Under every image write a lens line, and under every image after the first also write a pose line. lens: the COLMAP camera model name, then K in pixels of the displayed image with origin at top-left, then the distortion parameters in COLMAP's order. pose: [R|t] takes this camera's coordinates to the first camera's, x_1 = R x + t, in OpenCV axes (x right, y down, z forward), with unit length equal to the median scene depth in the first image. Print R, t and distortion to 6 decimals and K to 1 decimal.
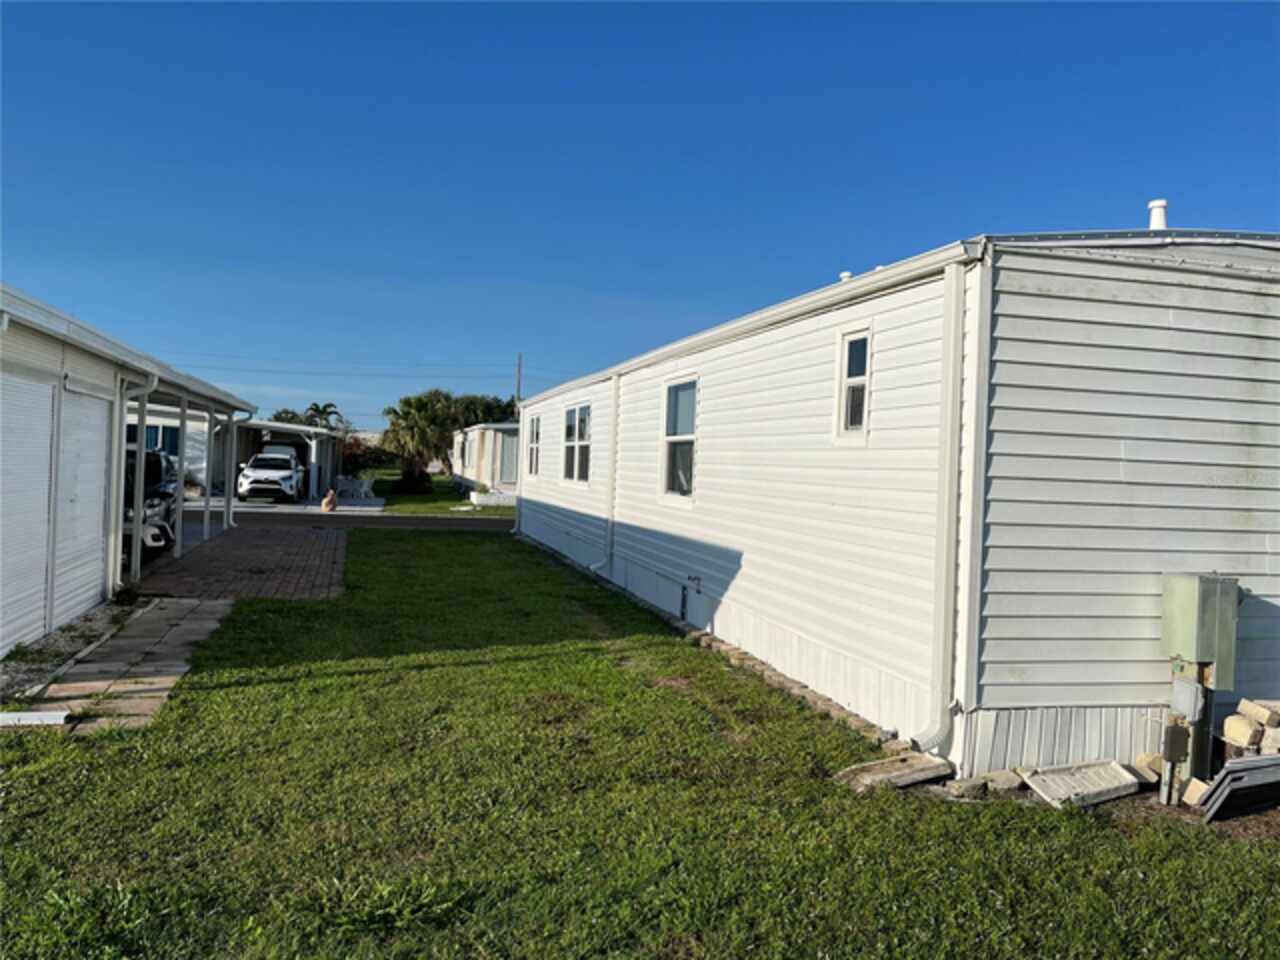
lens RADIAL K [[971.4, 0, 634.9], [0, 971.4, 470.1], [0, 0, 1]] dist [0.069181, -0.092727]
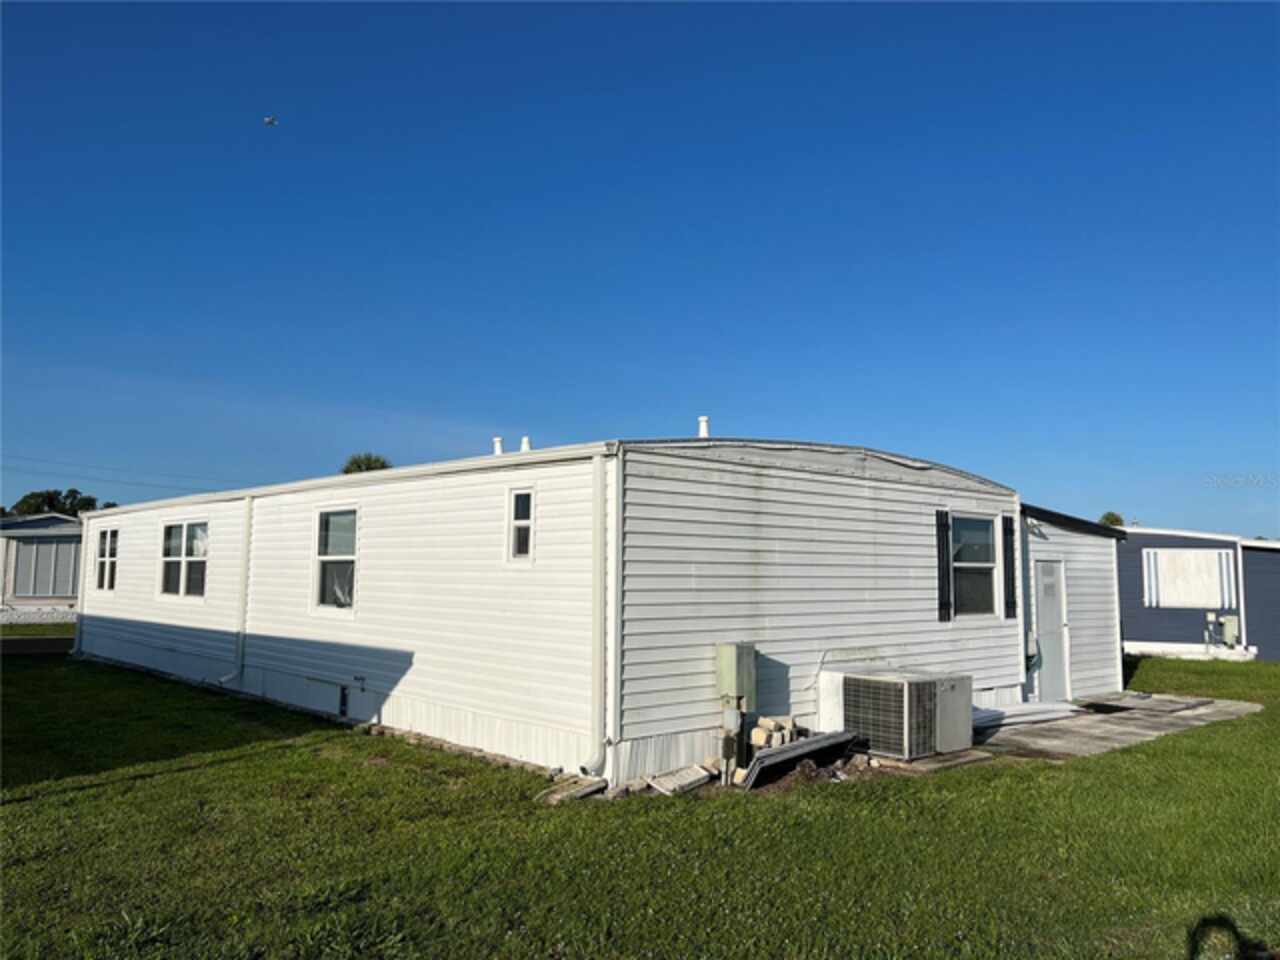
lens RADIAL K [[971.4, 0, 650.1], [0, 971.4, 477.7], [0, 0, 1]] dist [0.069181, -0.092727]
pose [[0.882936, 0.013501, 0.469299, -0.322500], [0.027916, 0.996308, -0.081183, -0.043160], [-0.468662, 0.084780, 0.879300, -0.397110]]
